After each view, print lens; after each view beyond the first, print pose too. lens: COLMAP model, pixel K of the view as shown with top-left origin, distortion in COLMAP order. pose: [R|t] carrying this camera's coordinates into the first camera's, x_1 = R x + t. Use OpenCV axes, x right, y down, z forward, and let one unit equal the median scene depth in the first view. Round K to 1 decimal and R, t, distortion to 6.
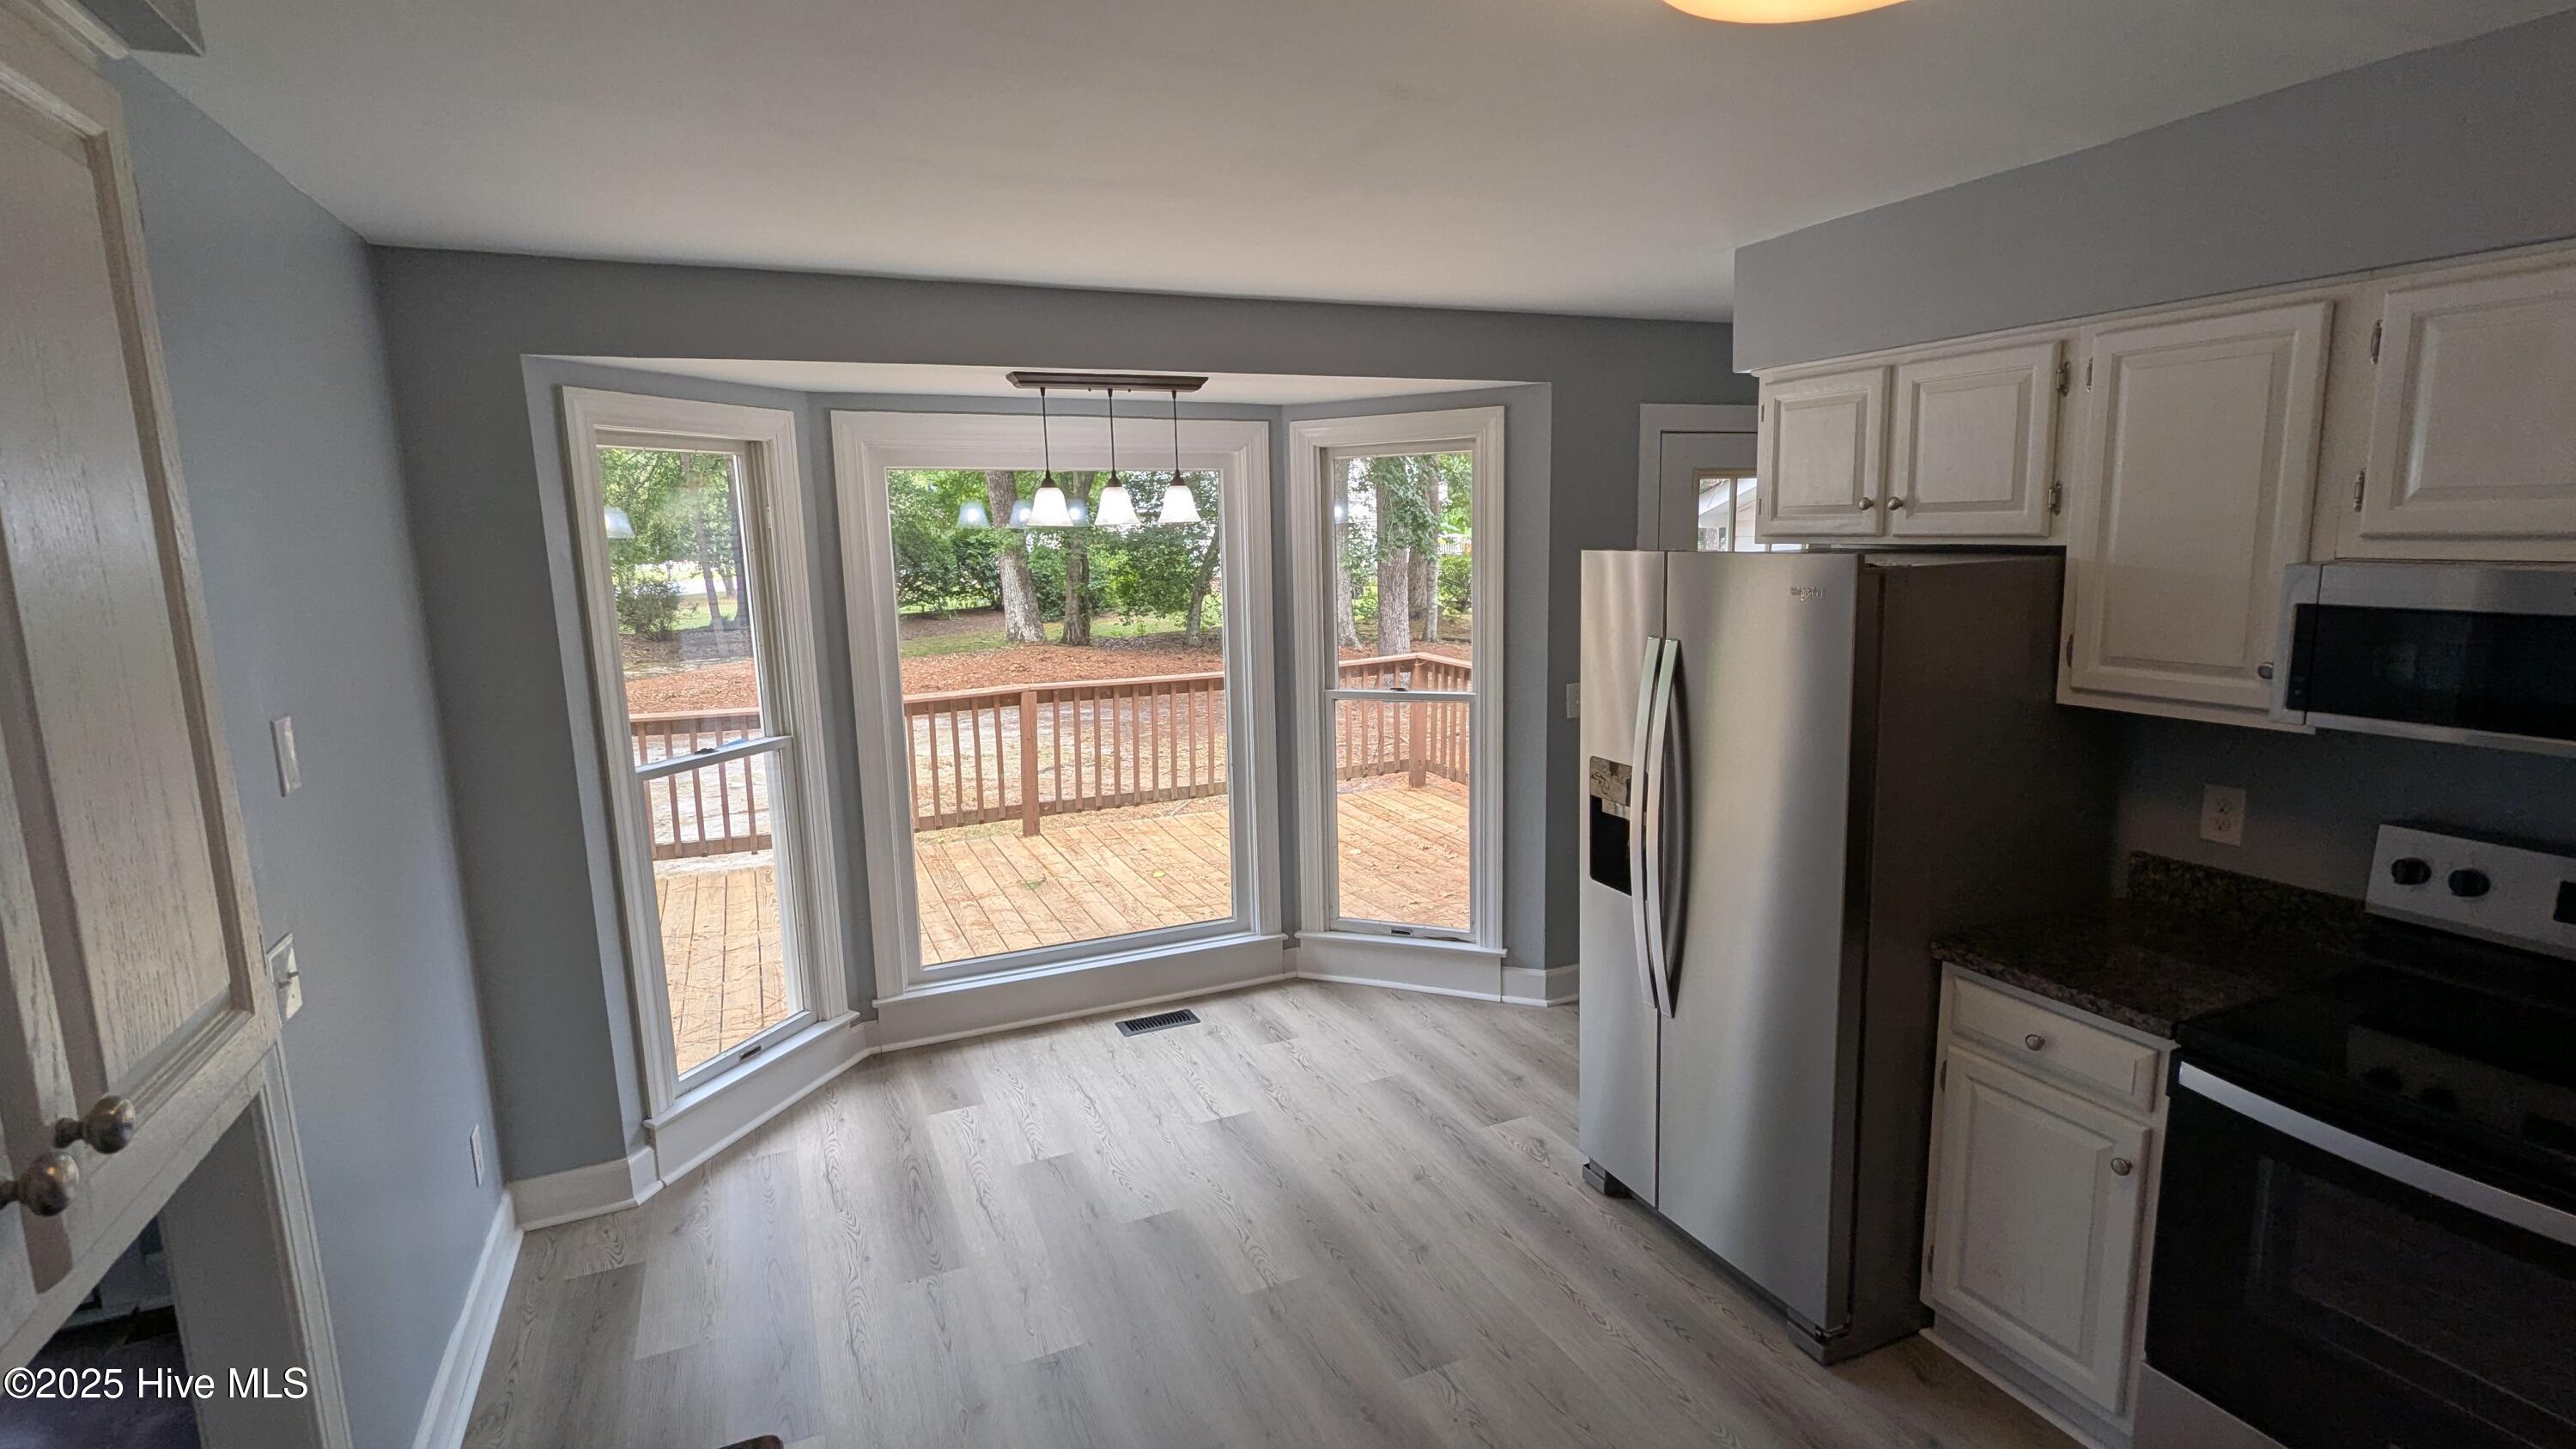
lens RADIAL K [[1233.6, 0, 1296.4], [0, 1233.6, 723.2], [0, 0, 1]] dist [0.006166, 0.000115]
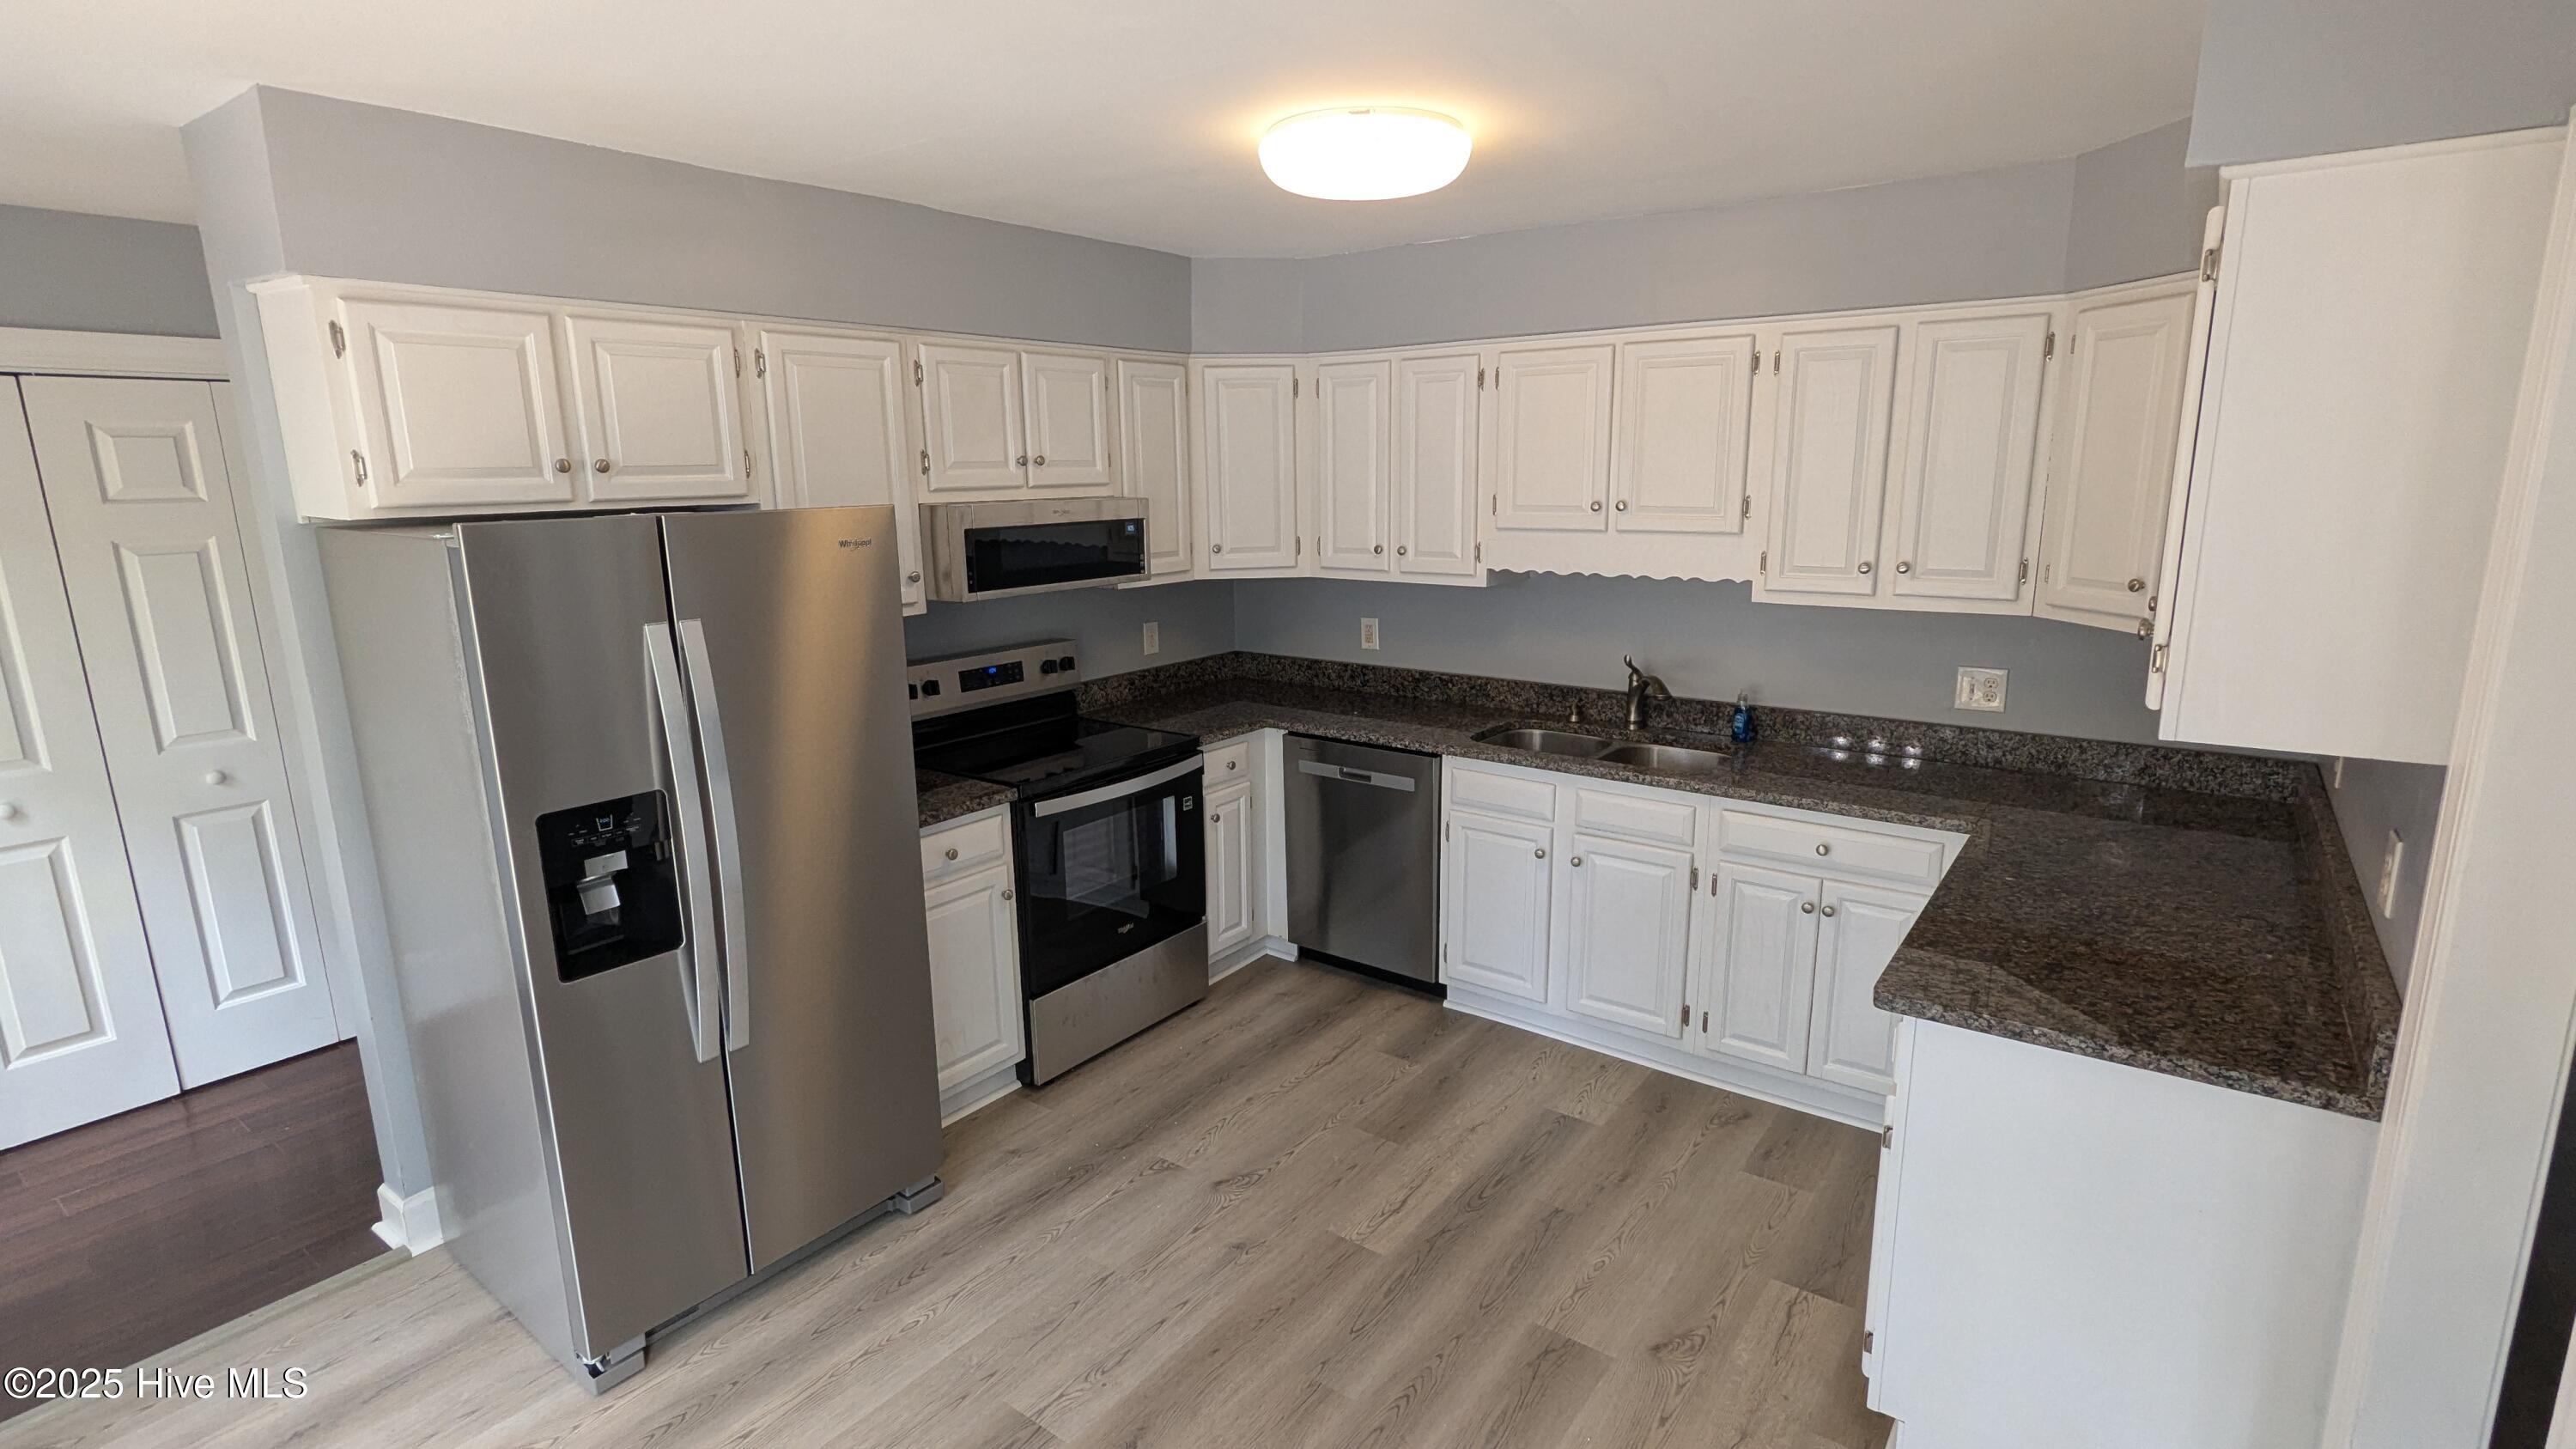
lens RADIAL K [[1233.6, 0, 1296.4], [0, 1233.6, 730.2], [0, 0, 1]] dist [0.006166, 0.000115]
pose [[-0.497803, -0.153932, 0.853520, -0.683468], [0.164733, 0.949426, 0.267307, -0.164306], [-0.851502, 0.273669, -0.447269, 1.121876]]
